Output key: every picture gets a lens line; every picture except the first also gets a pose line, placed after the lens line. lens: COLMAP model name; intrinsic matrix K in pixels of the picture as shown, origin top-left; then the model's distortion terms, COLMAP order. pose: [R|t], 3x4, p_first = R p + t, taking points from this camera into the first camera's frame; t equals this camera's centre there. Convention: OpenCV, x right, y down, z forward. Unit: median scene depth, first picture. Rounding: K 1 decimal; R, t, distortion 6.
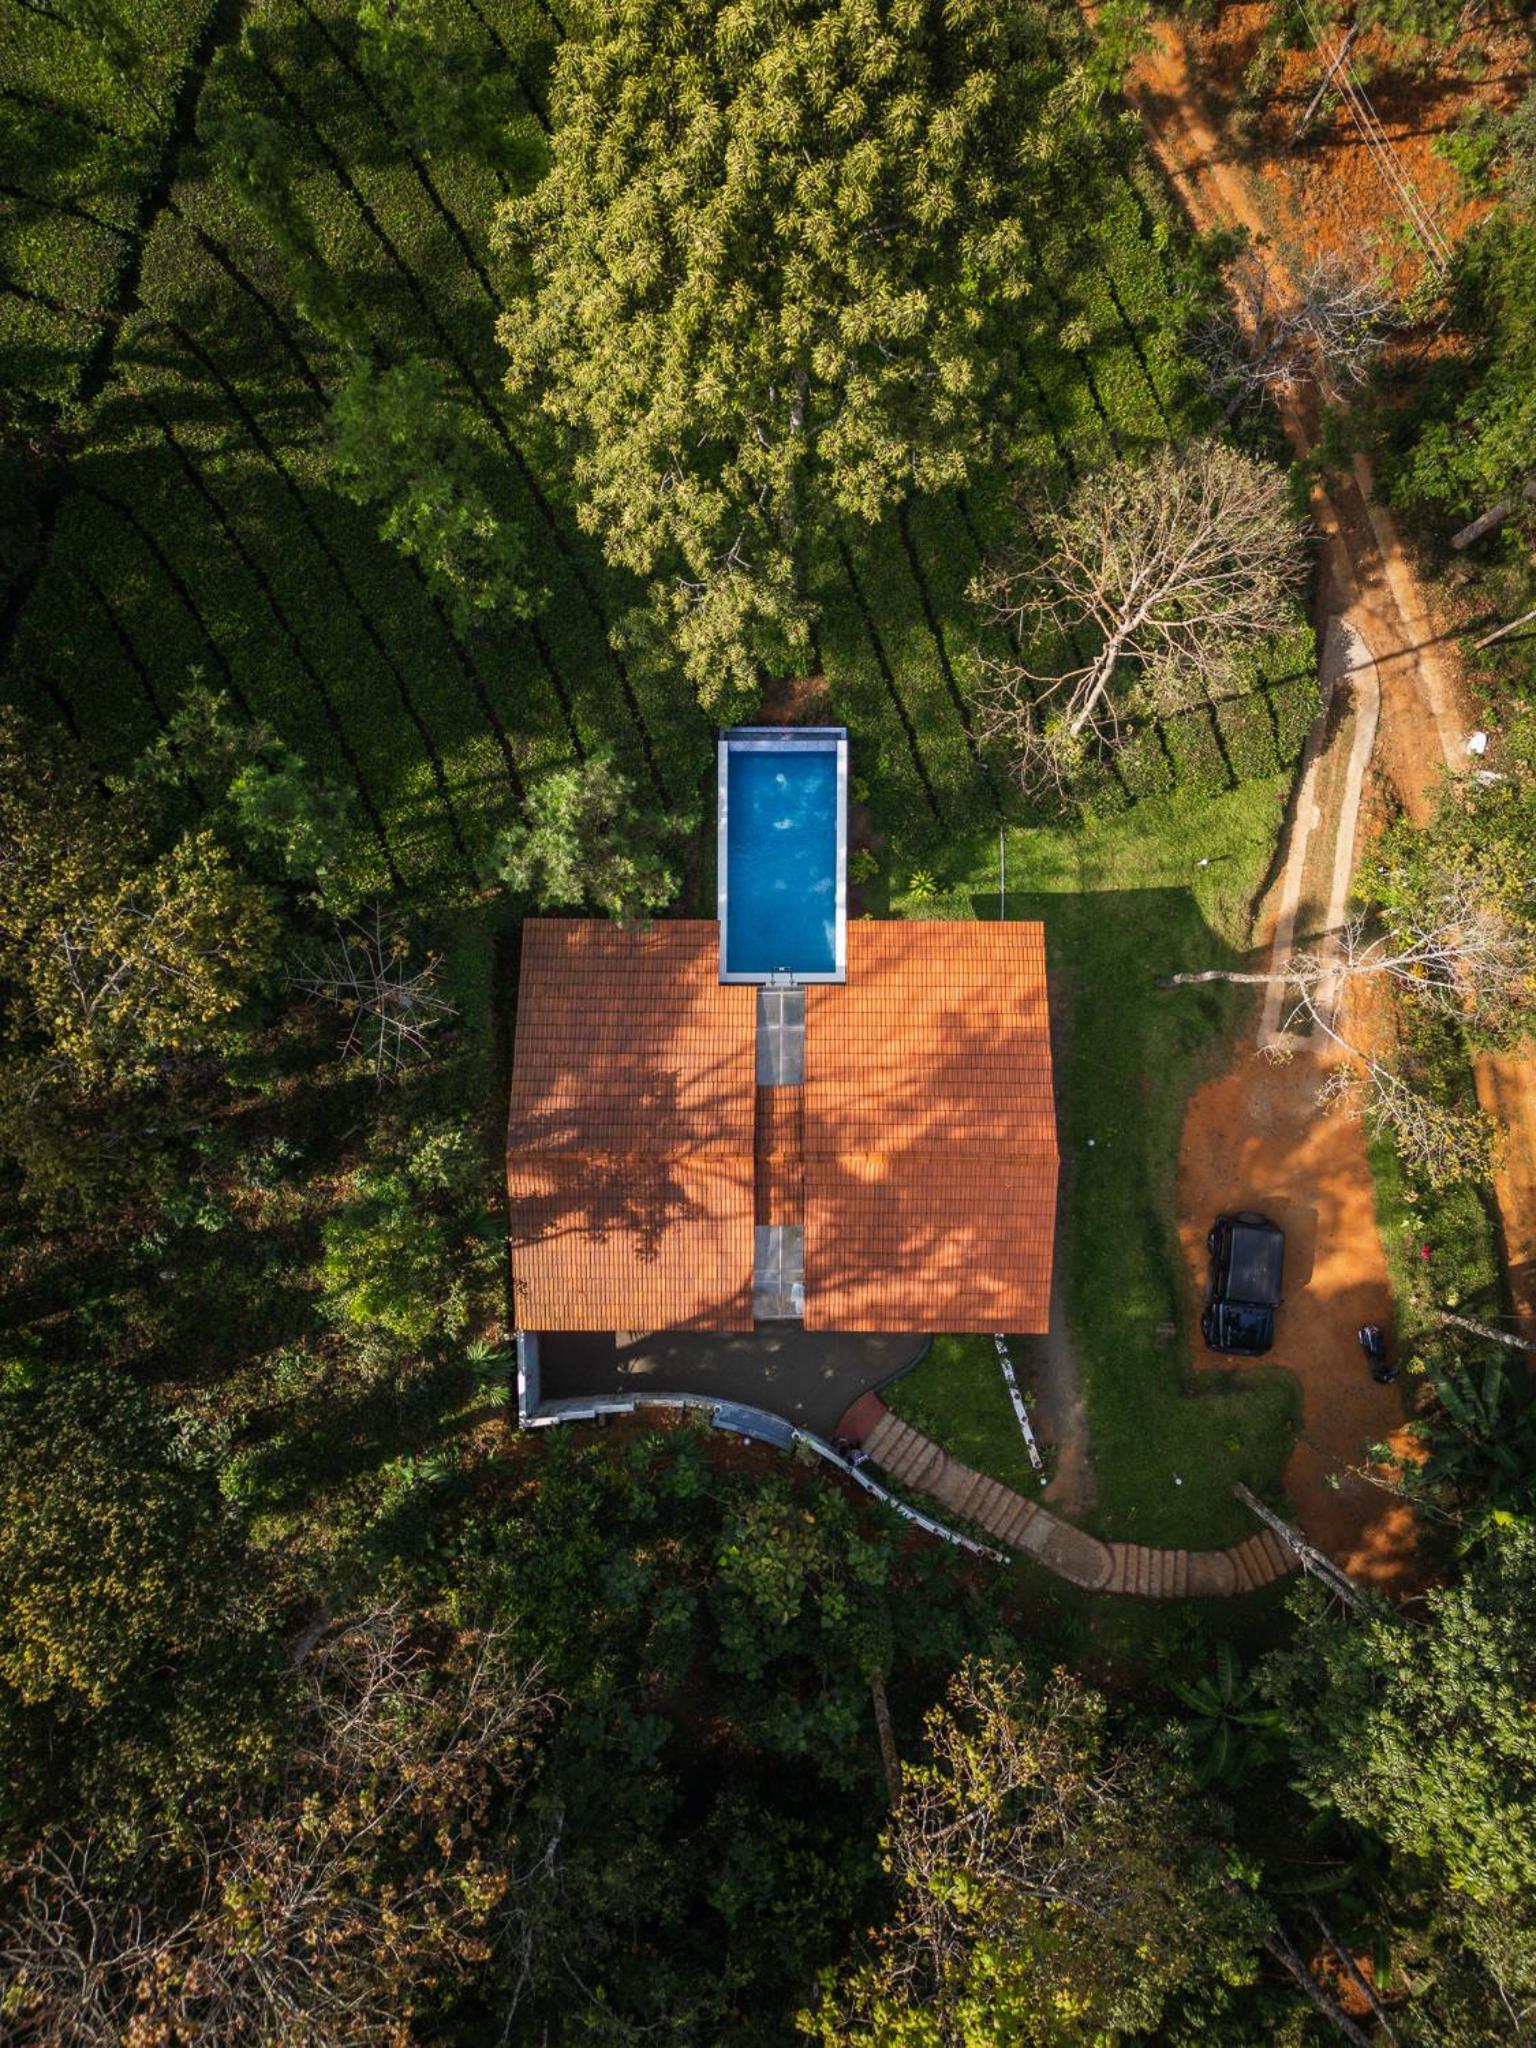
lens RADIAL K [[1334.4, 0, 768.0], [0, 1334.4, 1024.0], [0, 0, 1]] dist [0.000207, 0.000660]
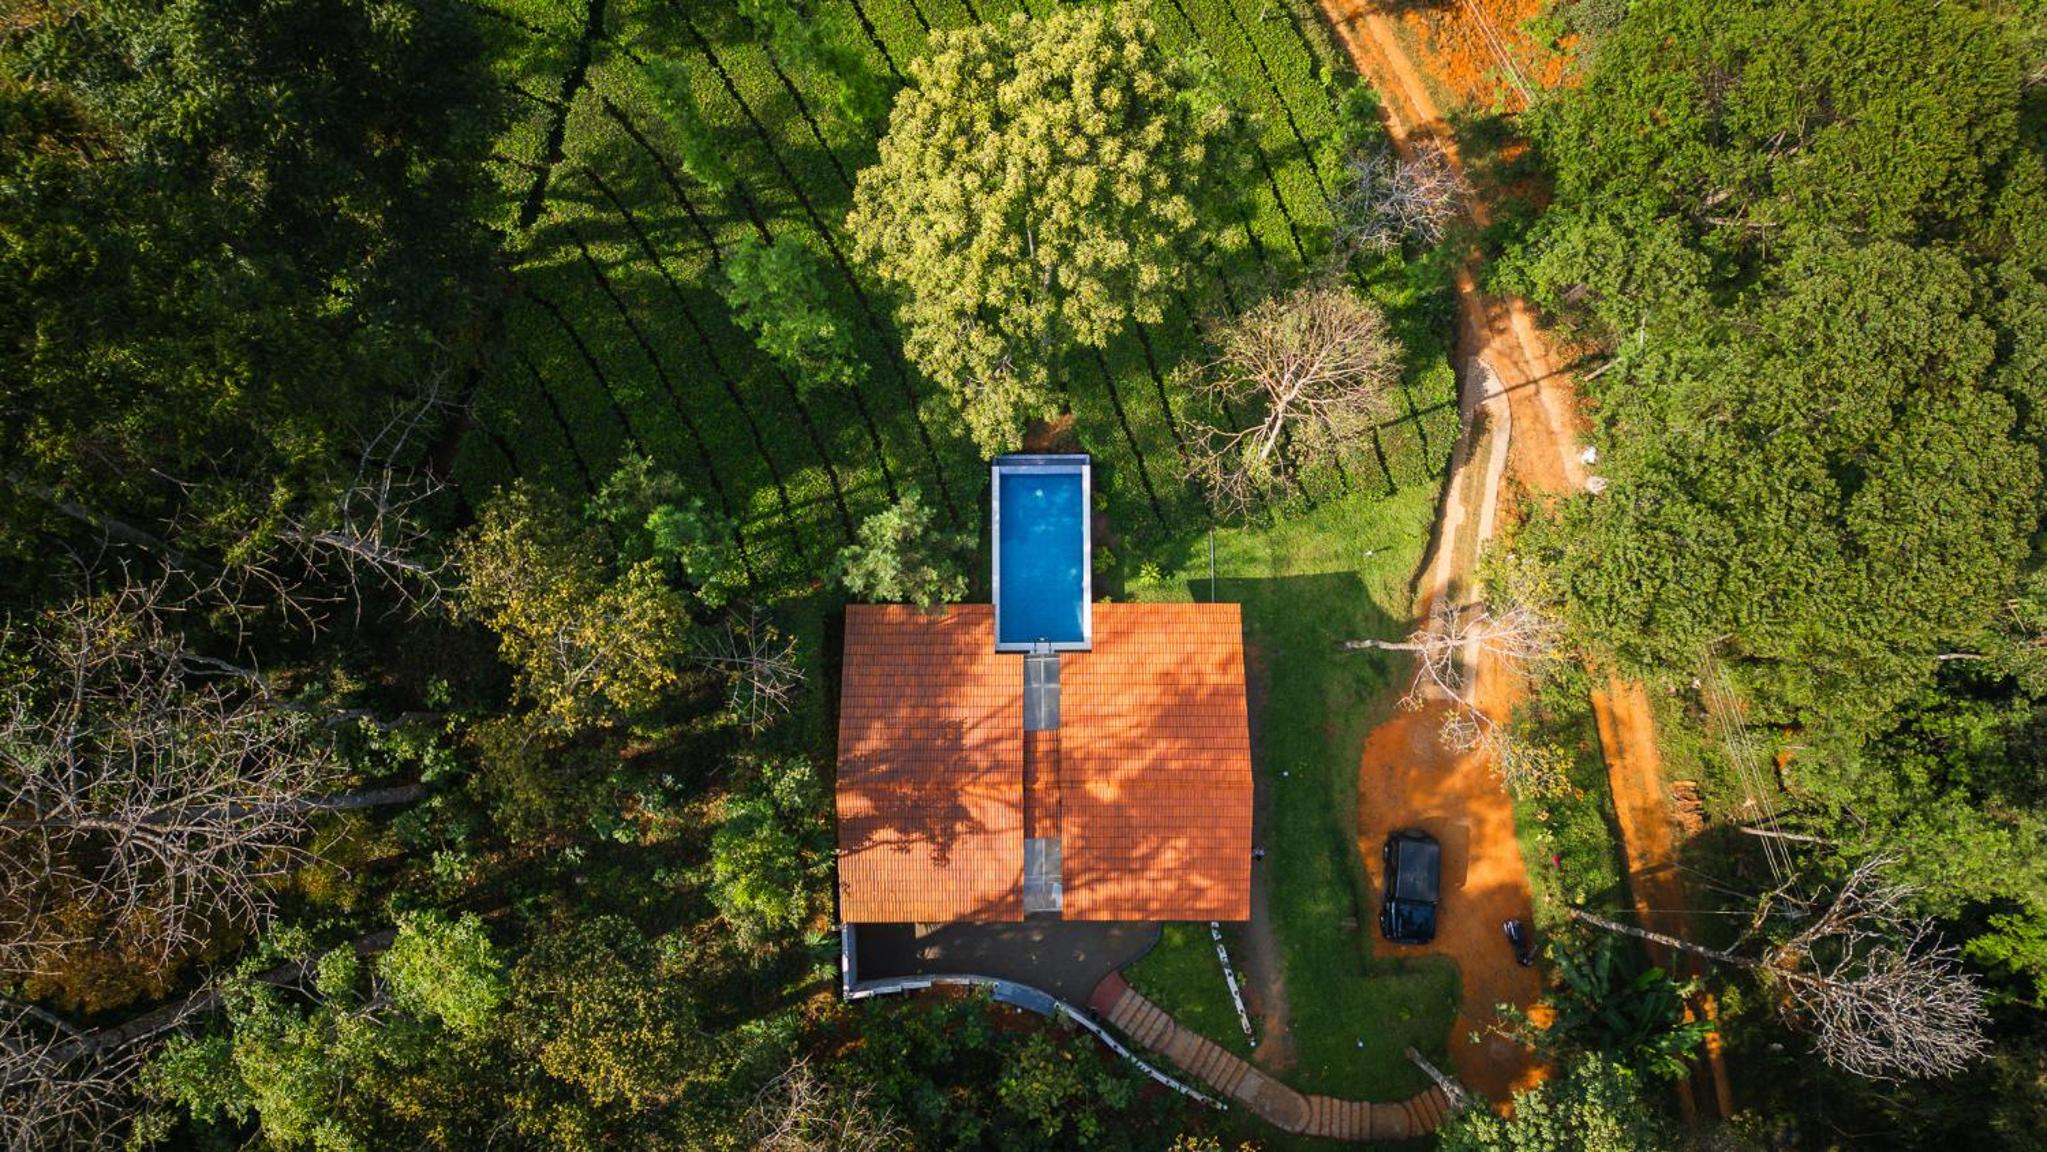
lens RADIAL K [[1274.1, 0, 1023.5], [0, 1274.1, 576.0], [0, 0, 1]] dist [0.048456, -0.001131]
pose [[0.999948, -0.009932, -0.002337, -0.004581], [0.009724, 0.997018, -0.076551, -0.009555], [0.003091, 0.076525, 0.997063, -0.267555]]
